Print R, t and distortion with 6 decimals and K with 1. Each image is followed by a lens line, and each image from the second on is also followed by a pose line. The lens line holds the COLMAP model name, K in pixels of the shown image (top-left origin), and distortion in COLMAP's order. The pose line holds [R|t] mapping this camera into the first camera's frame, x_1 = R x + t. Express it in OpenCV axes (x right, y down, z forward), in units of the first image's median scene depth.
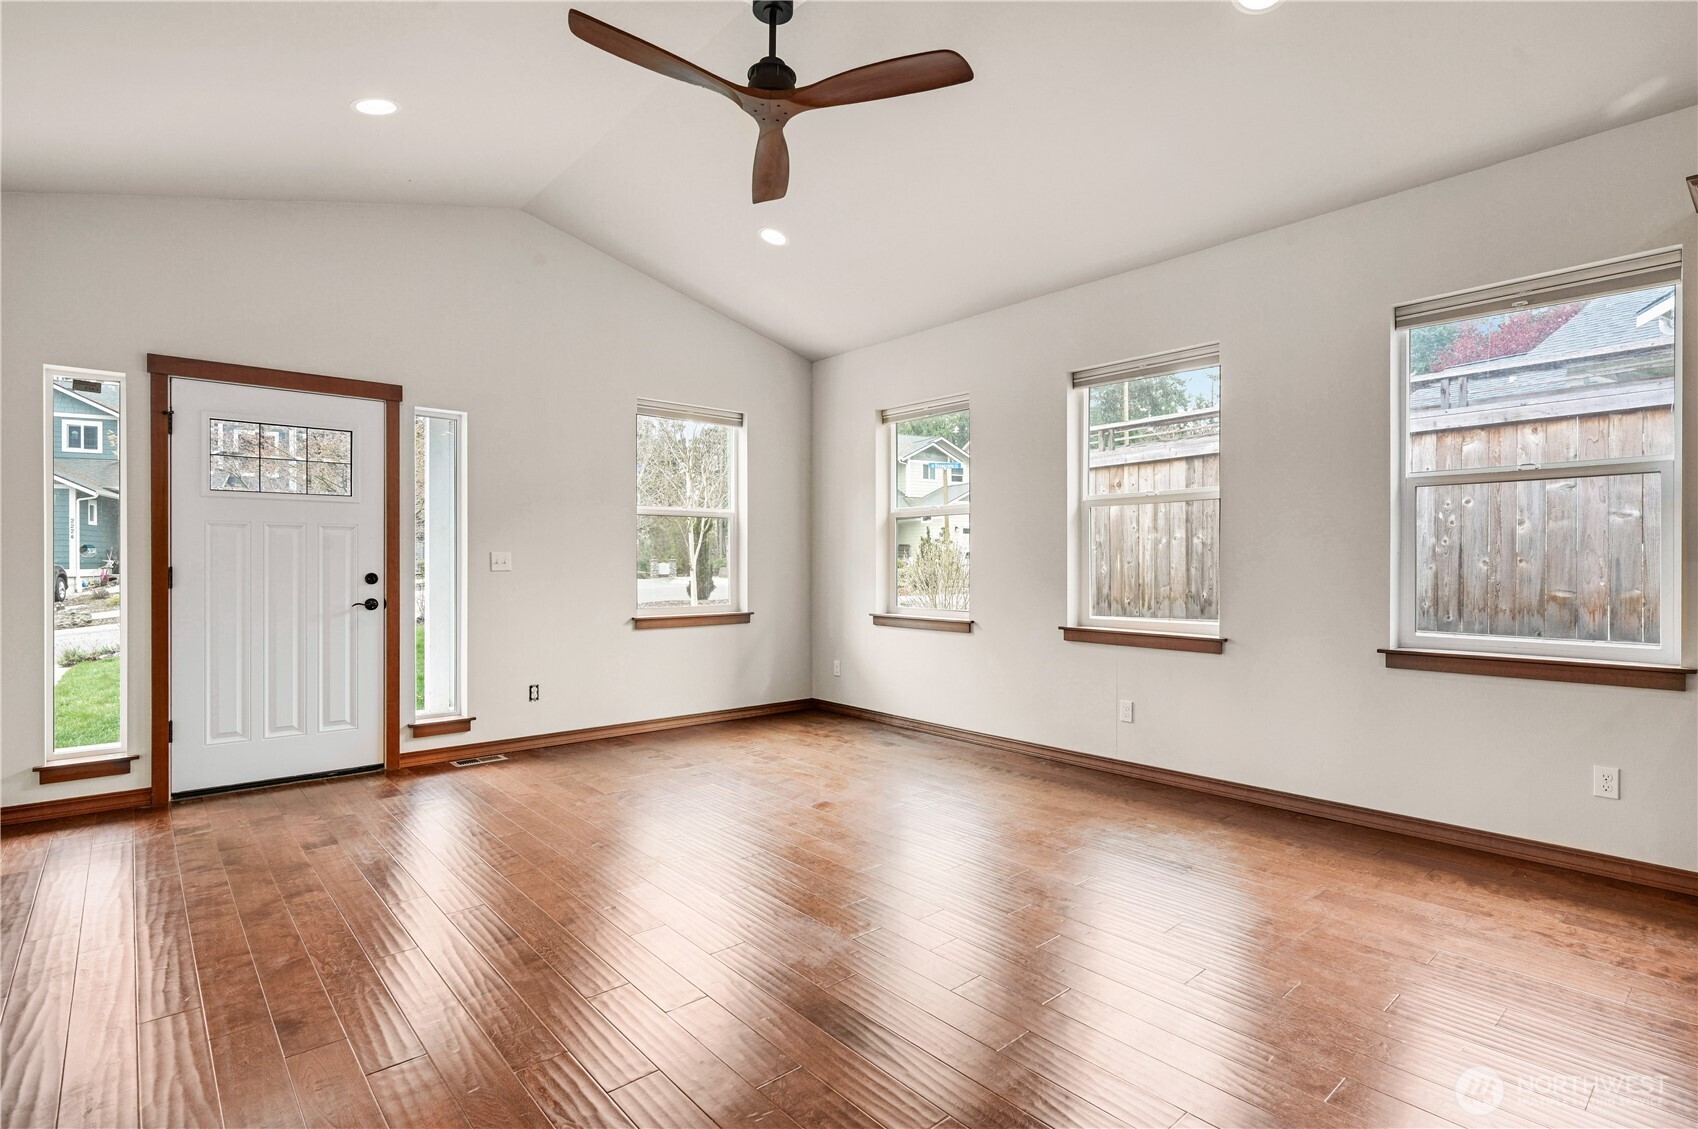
lens RADIAL K [[816.4, 0, 815.3], [0, 816.4, 562.2], [0, 0, 1]] dist [0.018329, -0.000851]
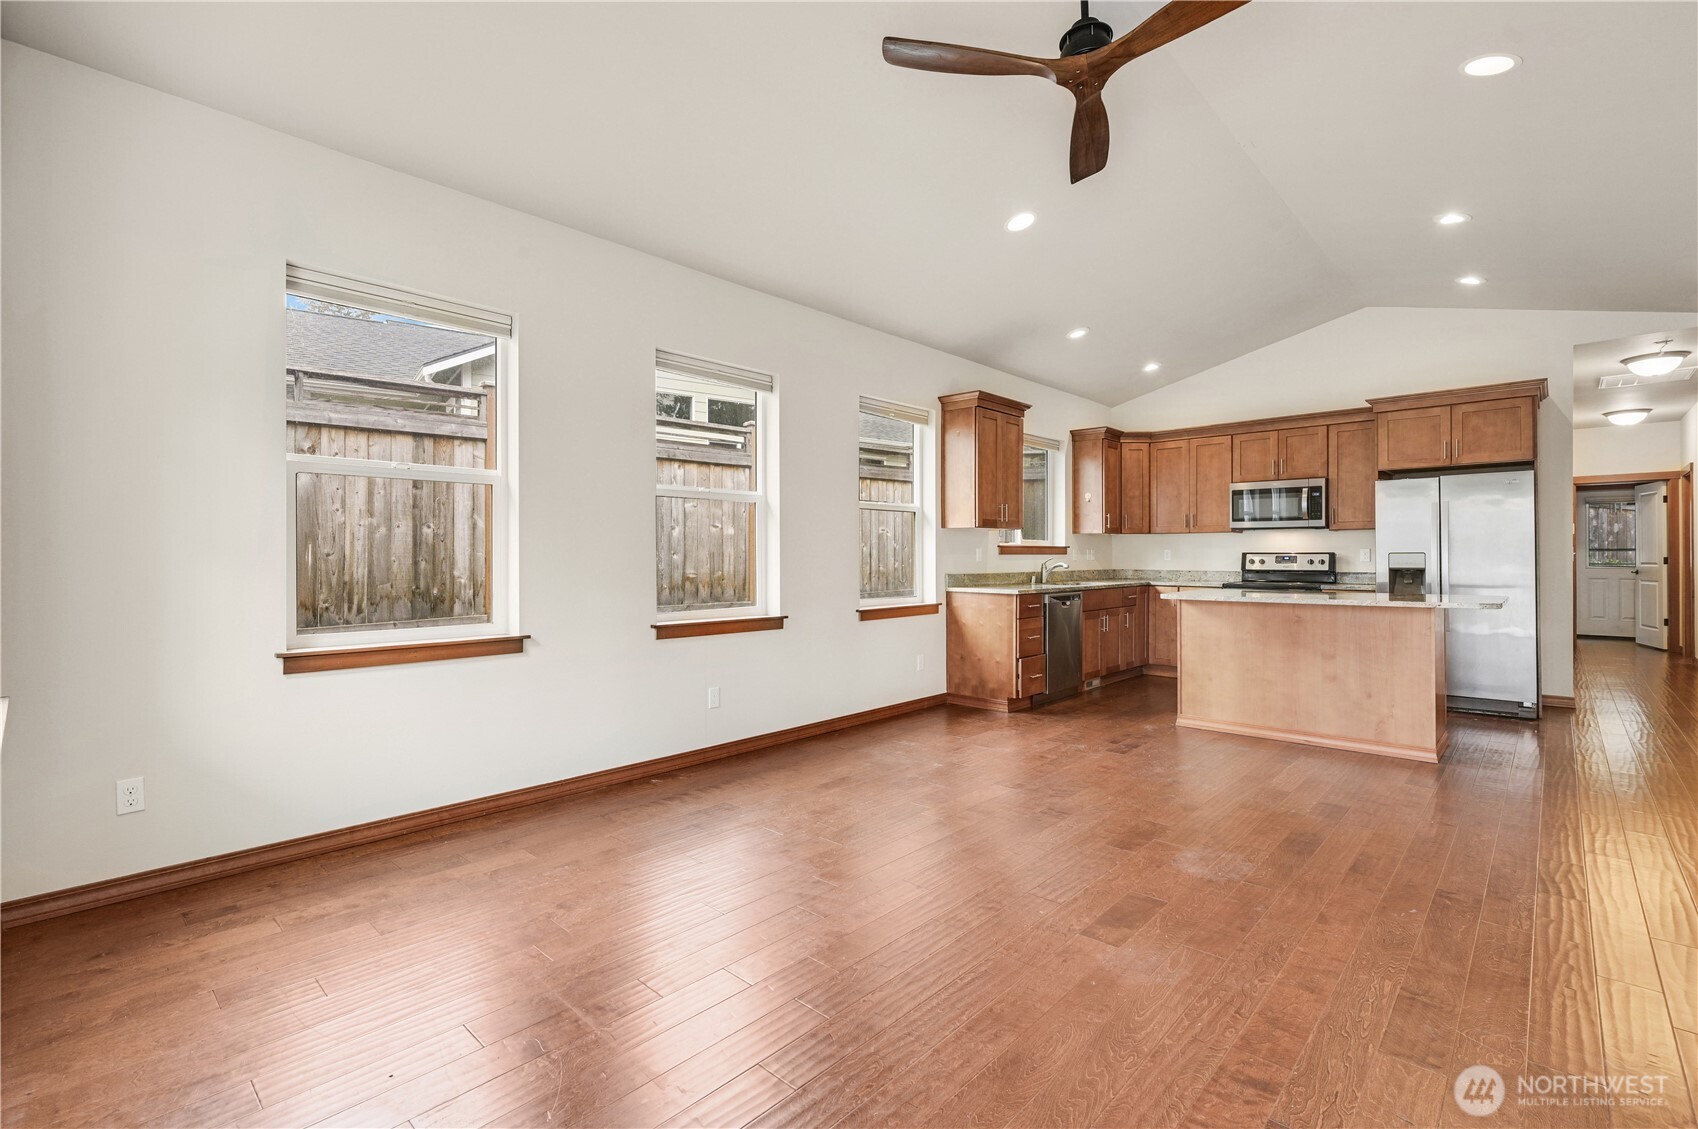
lens RADIAL K [[789.3, 0, 881.4], [0, 789.3, 558.5], [0, 0, 1]] dist [-0.004110, -0.000332]
pose [[-0.150904, -0.001679, 0.988547, -0.538672], [0.000478, 0.999998, 0.001772, 0.003722], [-0.988548, 0.000740, -0.150903, 0.797657]]
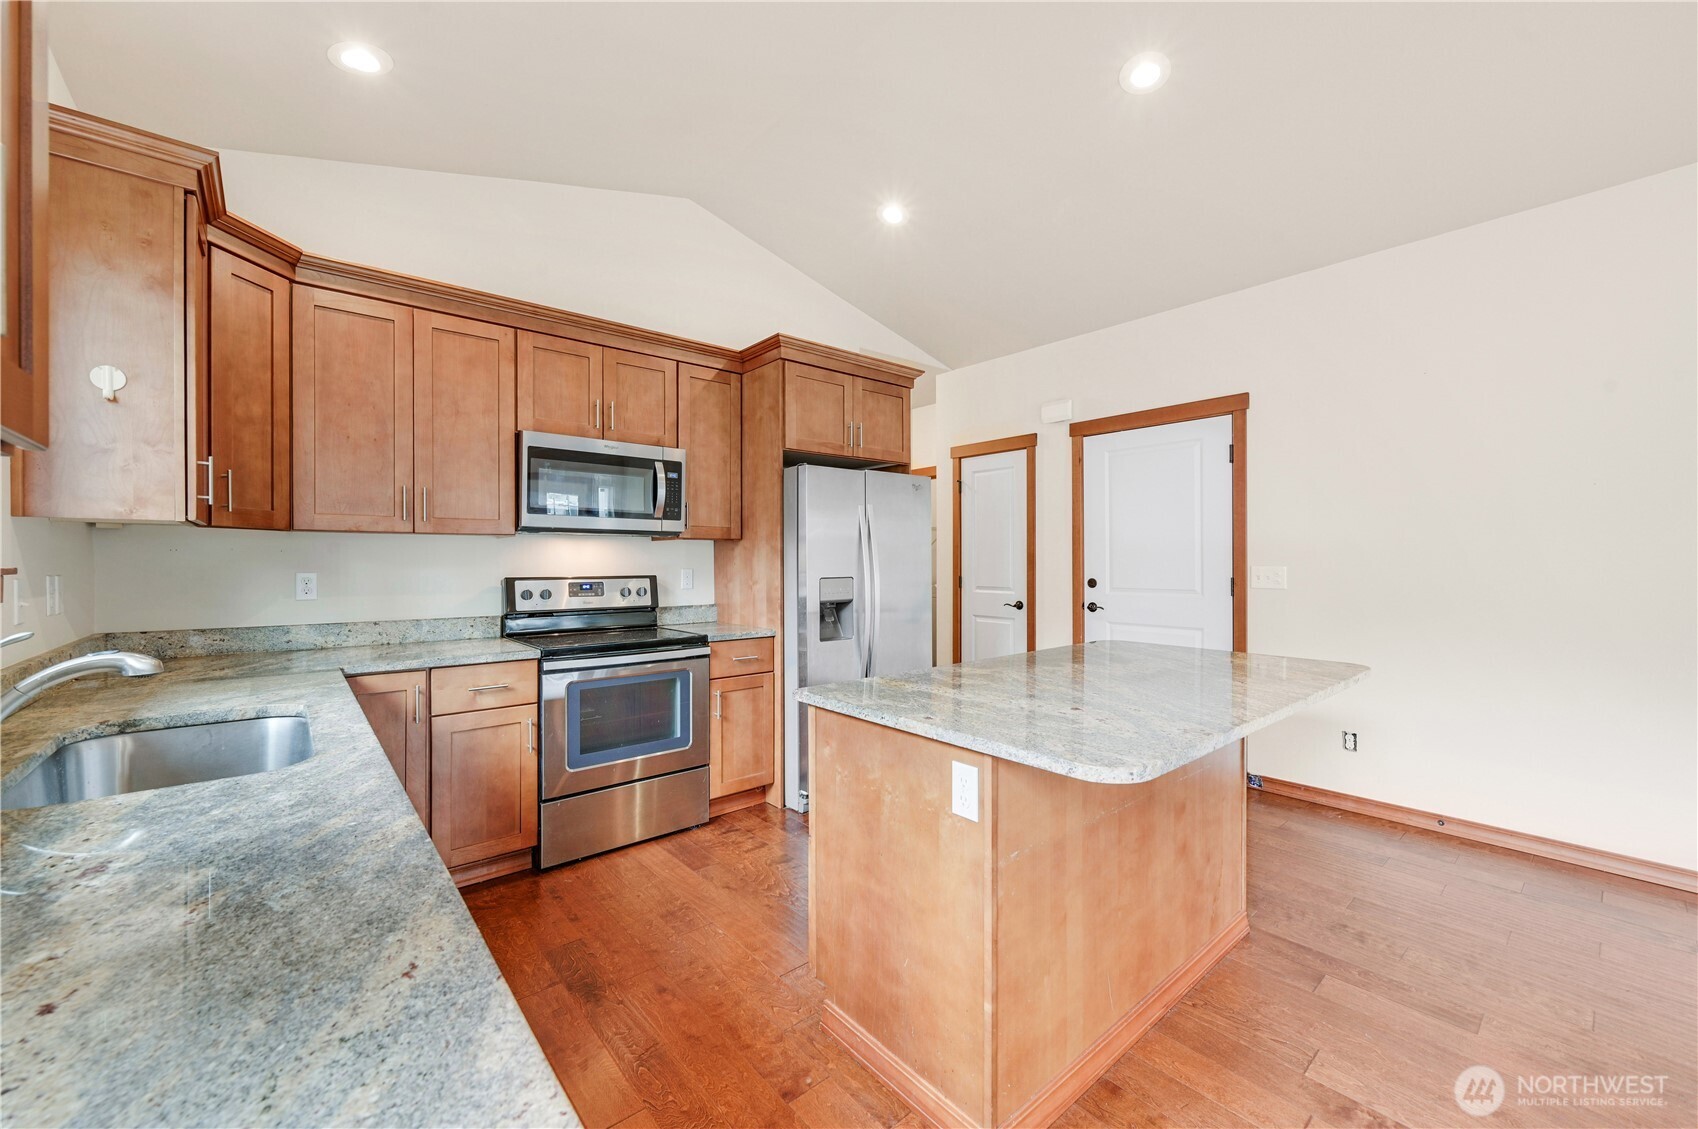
lens RADIAL K [[688.2, 0, 834.6], [0, 688.2, 563.8], [0, 0, 1]] dist [0.000403, 0.000294]
pose [[-0.999926, 0.003388, -0.011675, 0.565724], [0.003343, 0.999987, 0.003850, -0.019310], [0.011688, 0.003810, -0.999924, 0.528725]]
